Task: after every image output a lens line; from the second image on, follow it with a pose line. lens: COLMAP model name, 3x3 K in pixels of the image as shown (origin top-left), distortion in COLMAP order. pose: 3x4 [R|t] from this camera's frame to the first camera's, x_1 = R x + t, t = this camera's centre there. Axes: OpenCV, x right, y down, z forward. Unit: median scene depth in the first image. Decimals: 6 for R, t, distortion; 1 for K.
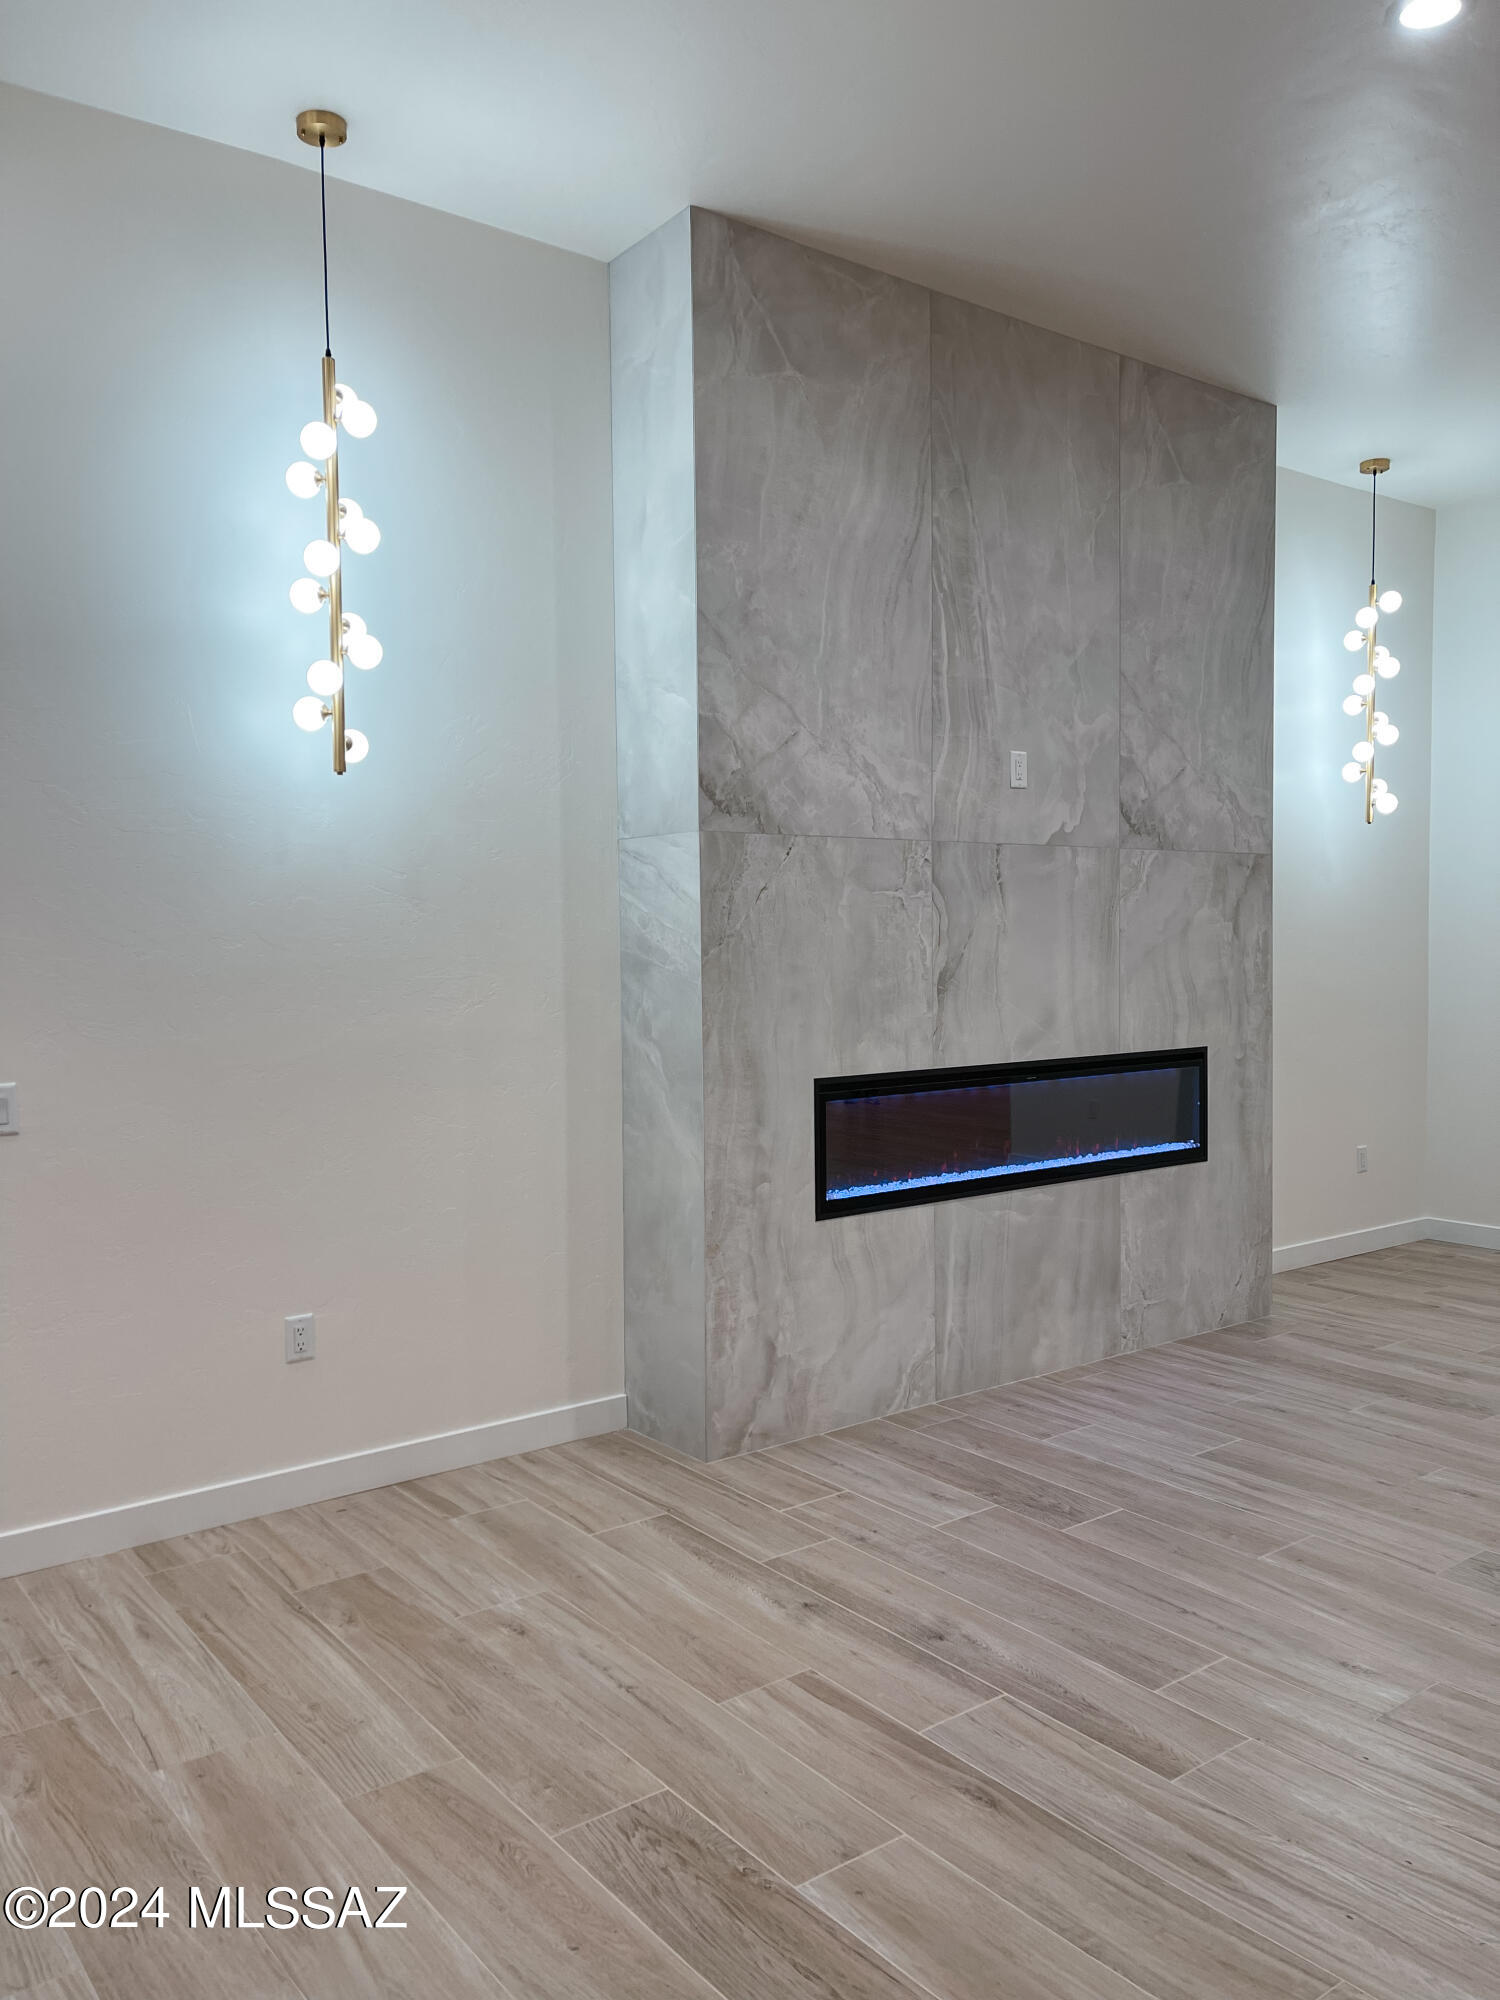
lens RADIAL K [[1514.1, 0, 745.4], [0, 1514.1, 1001.7], [0, 0, 1]] dist [0.063925, -0.084693]
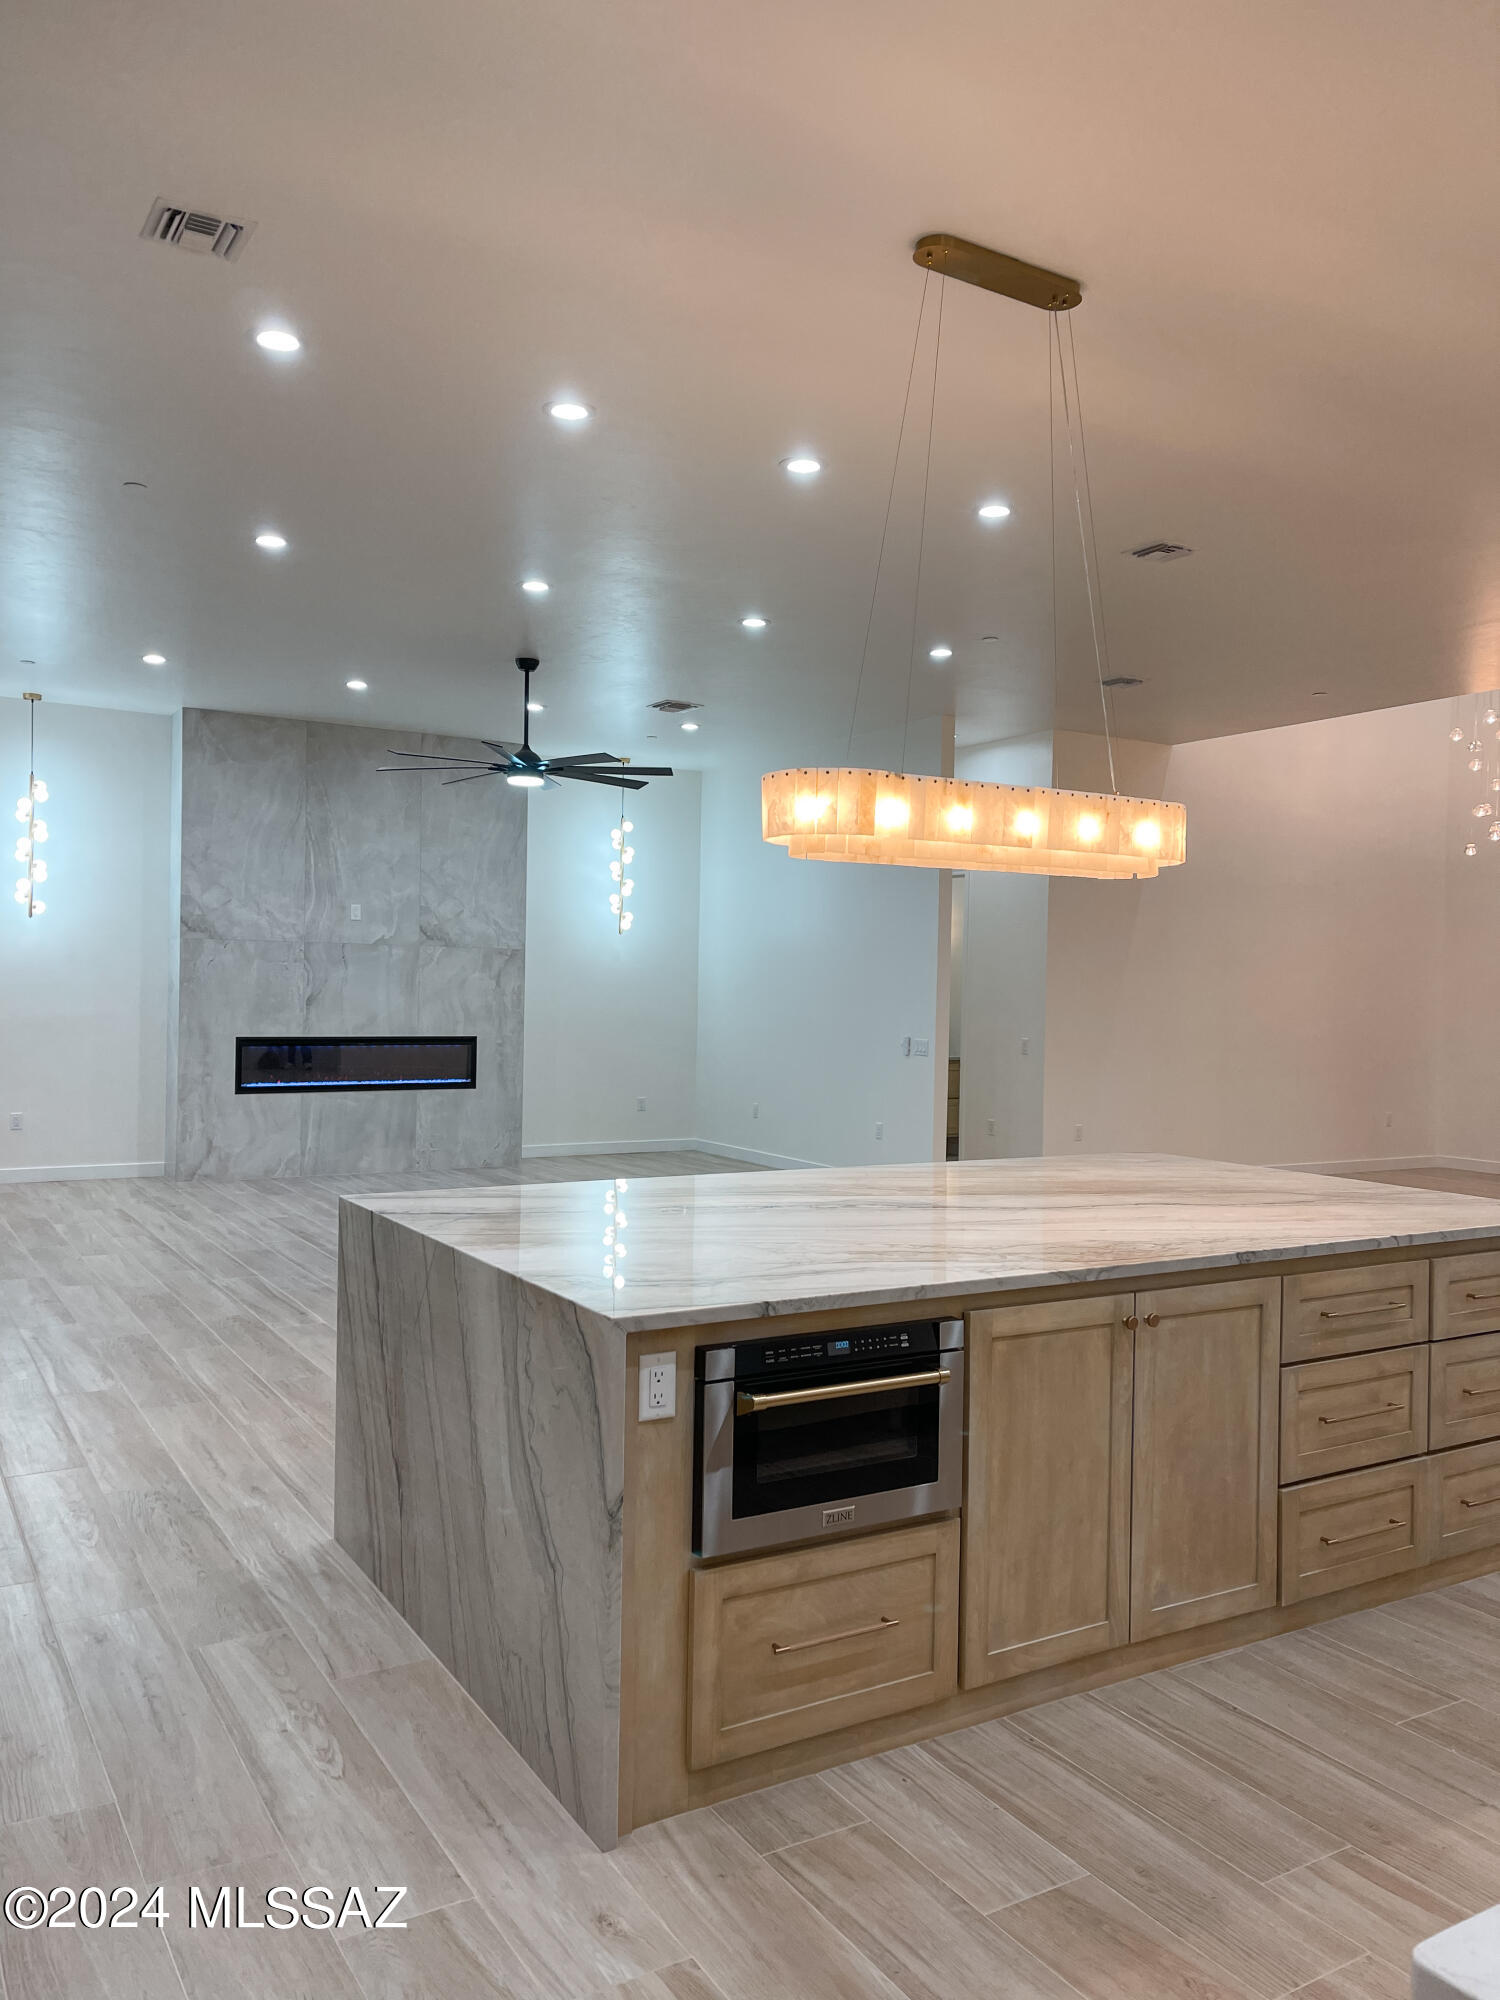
lens RADIAL K [[1514.1, 0, 773.7], [0, 1514.1, 989.9], [0, 0, 1]] dist [0.063925, -0.084693]
pose [[0.988625, 0.033748, -0.146565, 1.211501], [-0.038618, 0.998788, -0.030506, 0.014993], [0.145358, 0.035819, 0.988731, -1.280516]]
